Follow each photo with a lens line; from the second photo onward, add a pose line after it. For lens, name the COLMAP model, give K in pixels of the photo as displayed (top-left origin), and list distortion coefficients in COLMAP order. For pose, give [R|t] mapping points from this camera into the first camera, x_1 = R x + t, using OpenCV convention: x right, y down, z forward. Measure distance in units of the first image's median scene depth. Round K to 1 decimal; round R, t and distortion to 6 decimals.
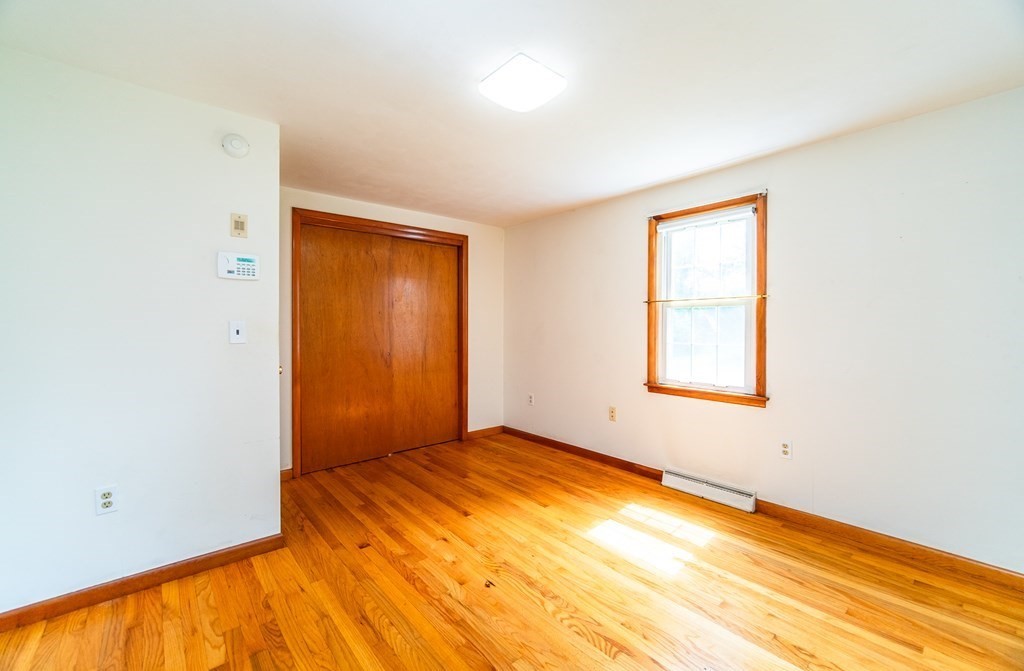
lens RADIAL K [[422.8, 0, 506.6], [0, 422.8, 328.0], [0, 0, 1]] dist [0.000863, 0.000117]
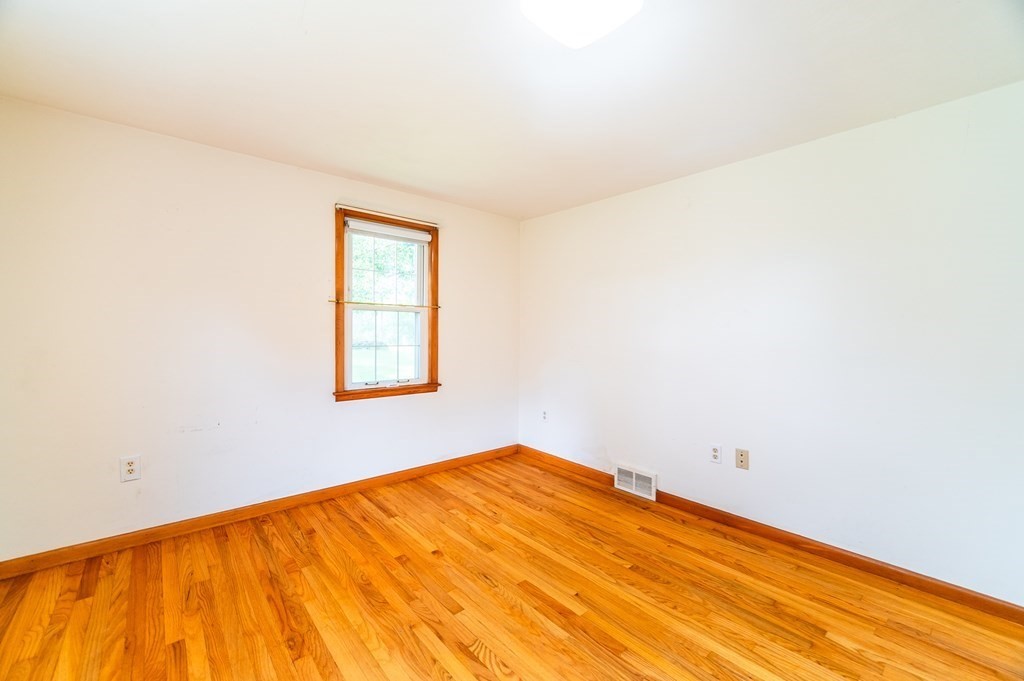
lens RADIAL K [[416.5, 0, 512.0], [0, 416.5, 340.5], [0, 0, 1]] dist [-0.000190, 0.000221]
pose [[-0.999835, -0.013652, -0.011998, 0.101322], [-0.014031, 0.999386, 0.032099, -0.010771], [0.011552, 0.032262, -0.999413, 1.106342]]
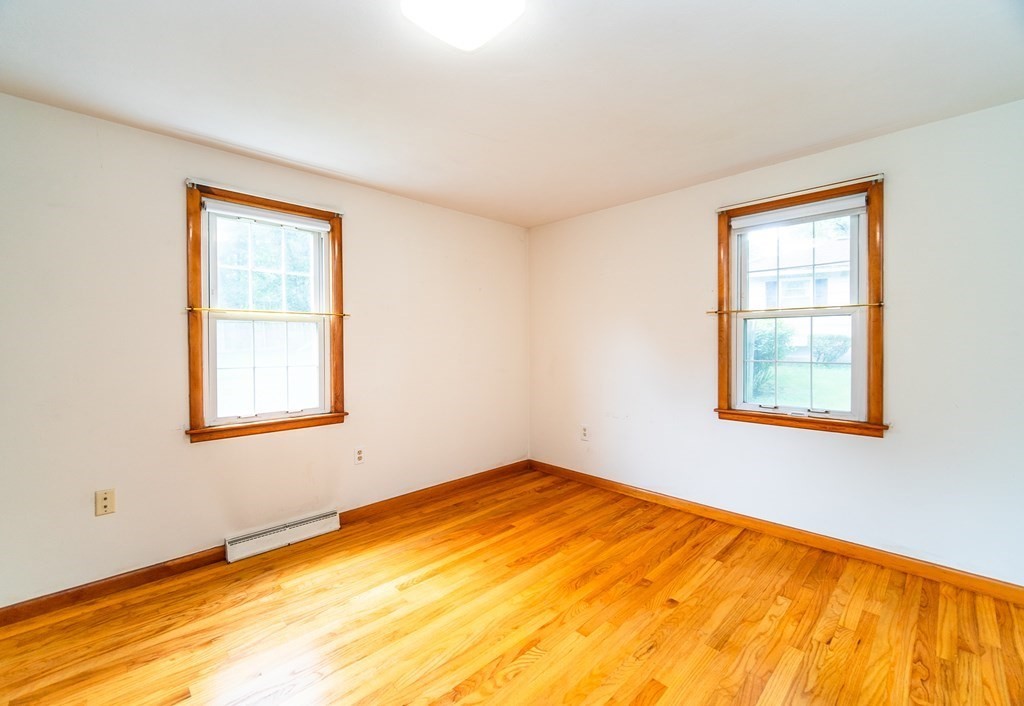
lens RADIAL K [[433.8, 0, 508.5], [0, 433.8, 350.8], [0, 0, 1]] dist [-0.000977, -0.000197]
pose [[-0.072744, -0.020094, 0.997148, -0.448416], [0.011851, 0.999709, 0.021010, -0.004874], [-0.997280, 0.013346, -0.072484, 0.631256]]
